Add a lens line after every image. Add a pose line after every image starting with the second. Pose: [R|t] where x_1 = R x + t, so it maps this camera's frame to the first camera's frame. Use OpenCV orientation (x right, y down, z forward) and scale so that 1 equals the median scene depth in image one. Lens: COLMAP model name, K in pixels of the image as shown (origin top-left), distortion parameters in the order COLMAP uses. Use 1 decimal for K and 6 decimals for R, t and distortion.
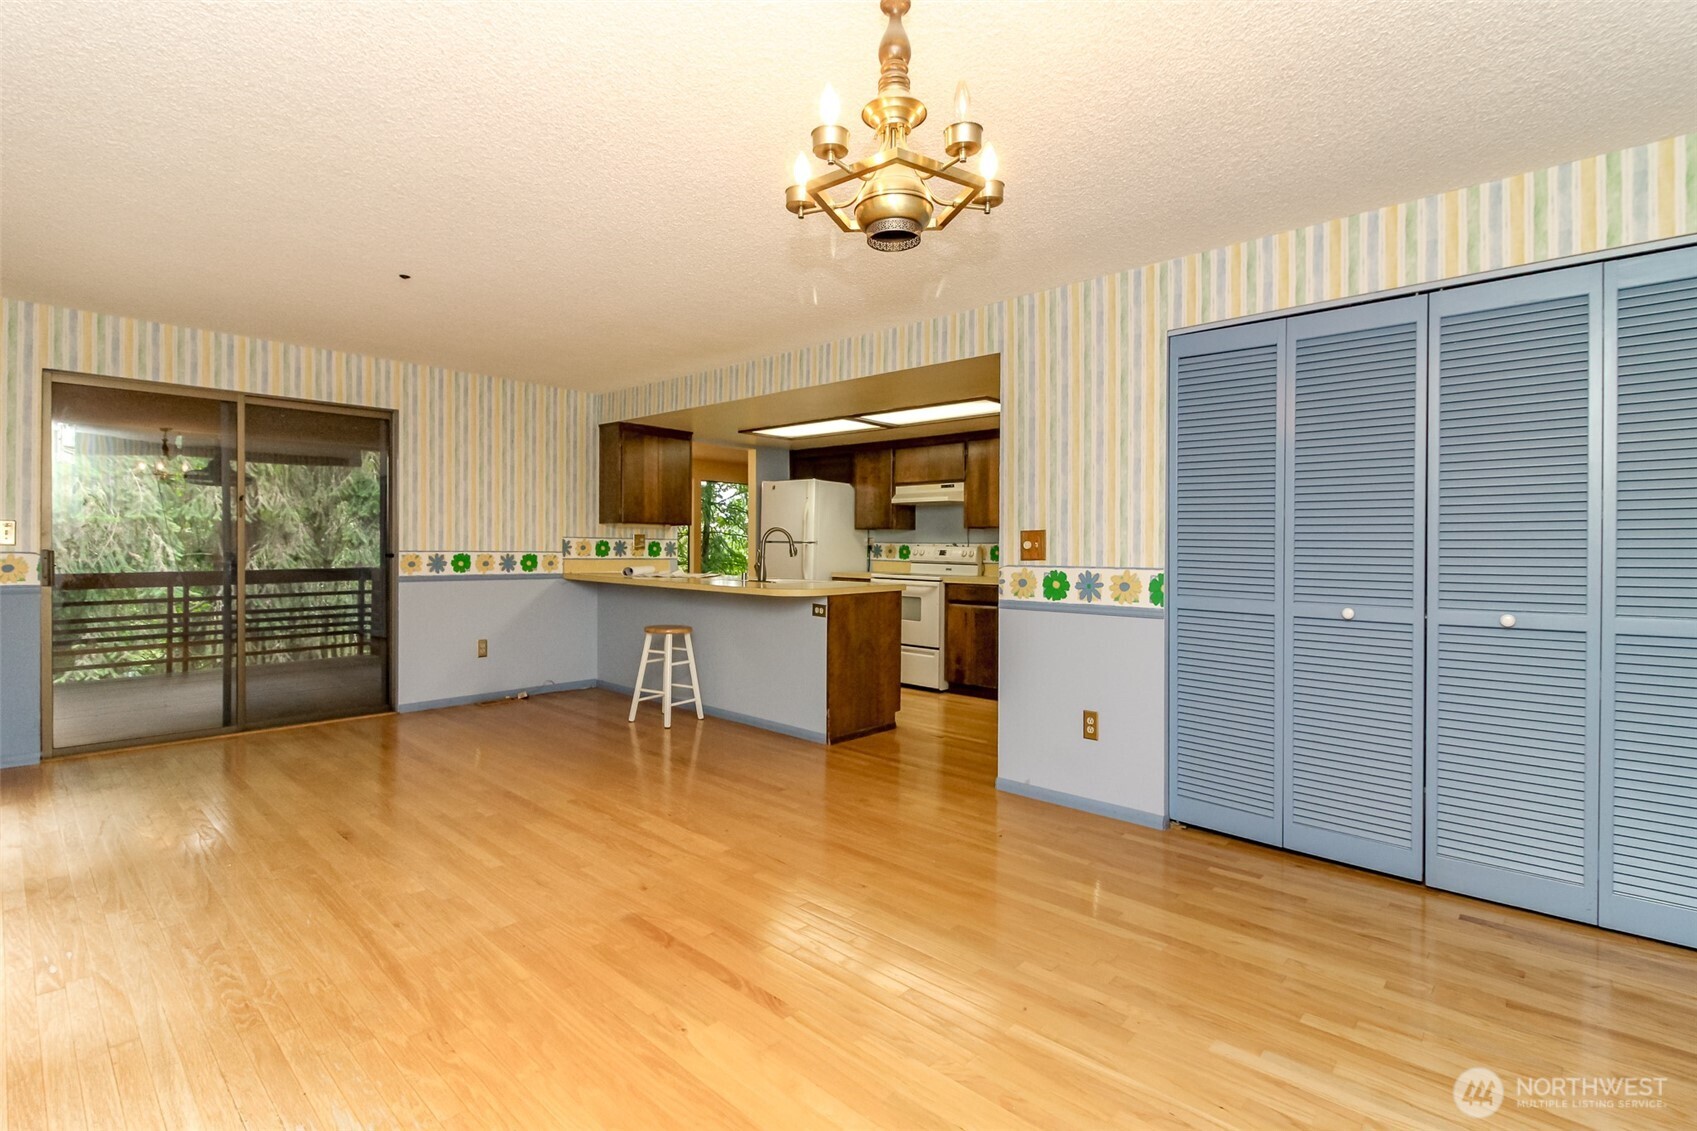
lens RADIAL K [[783.7, 0, 848.9], [0, 783.7, 548.8], [0, 0, 1]] dist [-0.006469, -0.001167]
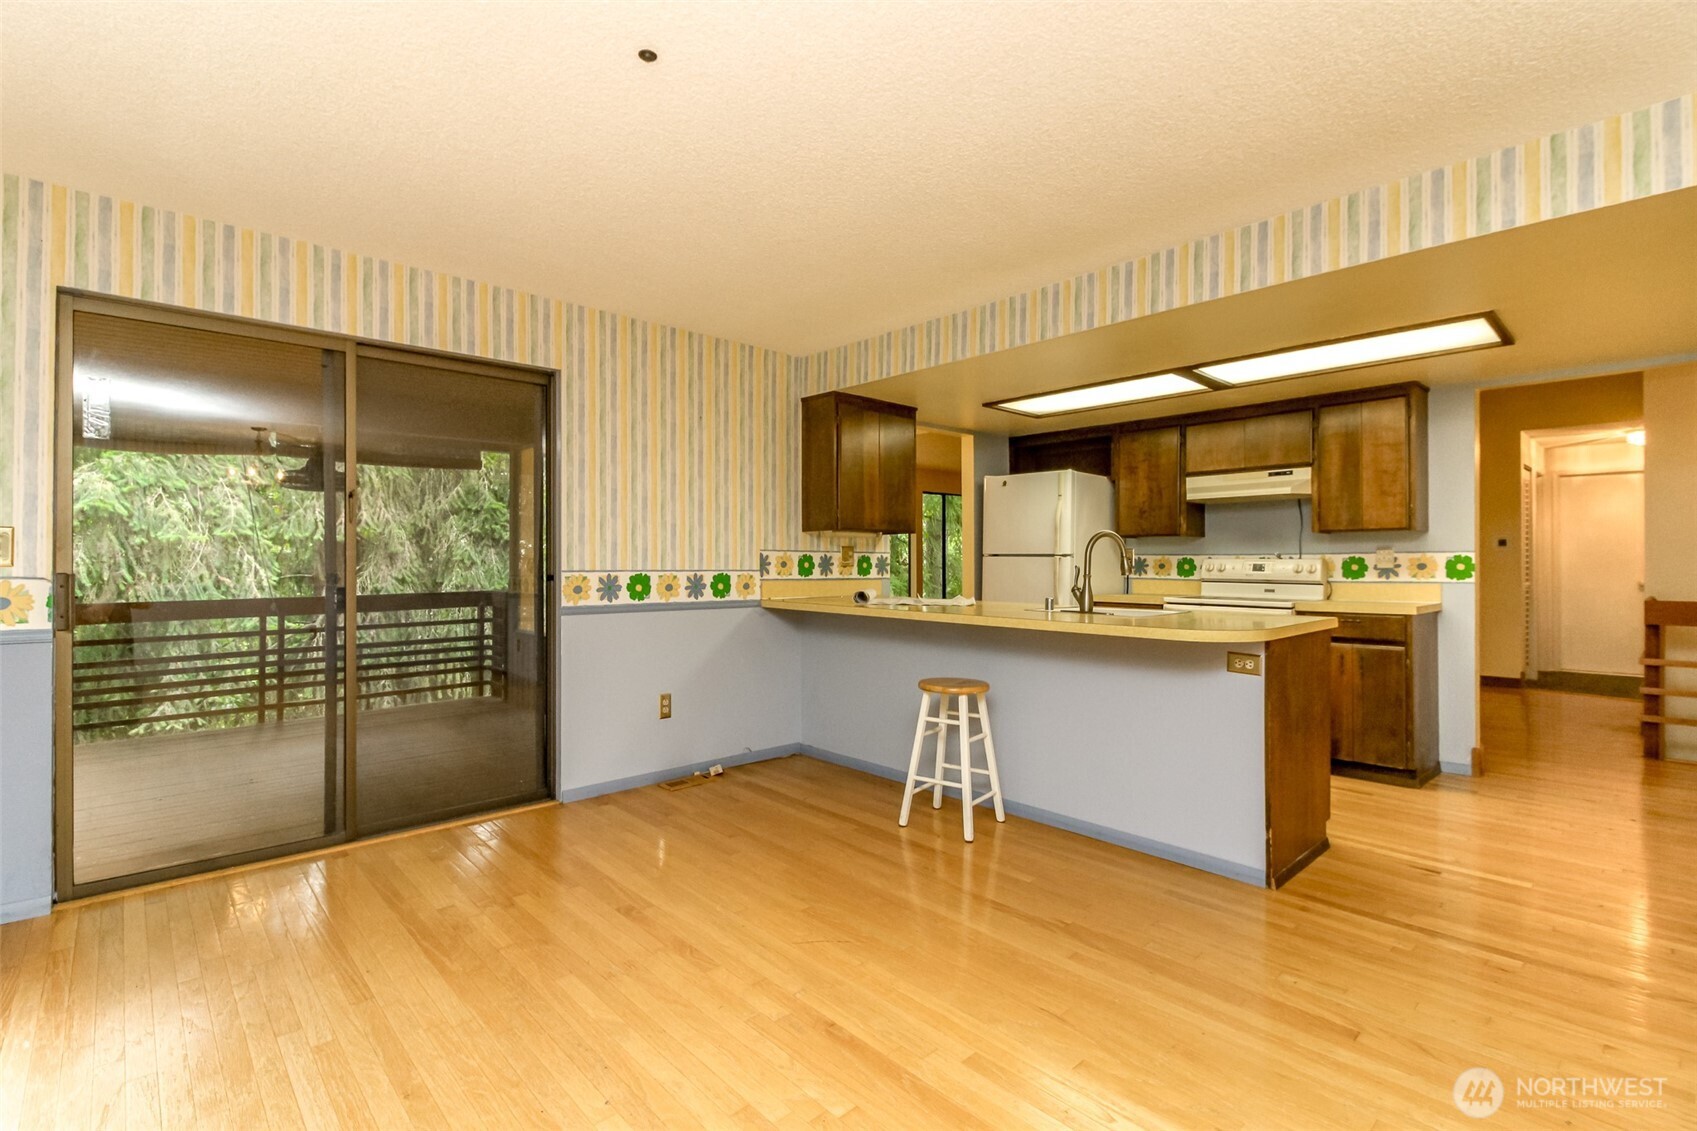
lens RADIAL K [[792.2, 0, 839.4], [0, 792.2, 552.2], [0, 0, 1]] dist [0.002132, -0.001035]
pose [[0.995166, -0.011085, -0.097584, -0.211051], [0.009260, 0.999774, -0.019135, 0.001515], [0.097775, 0.018139, 0.995043, 0.260411]]
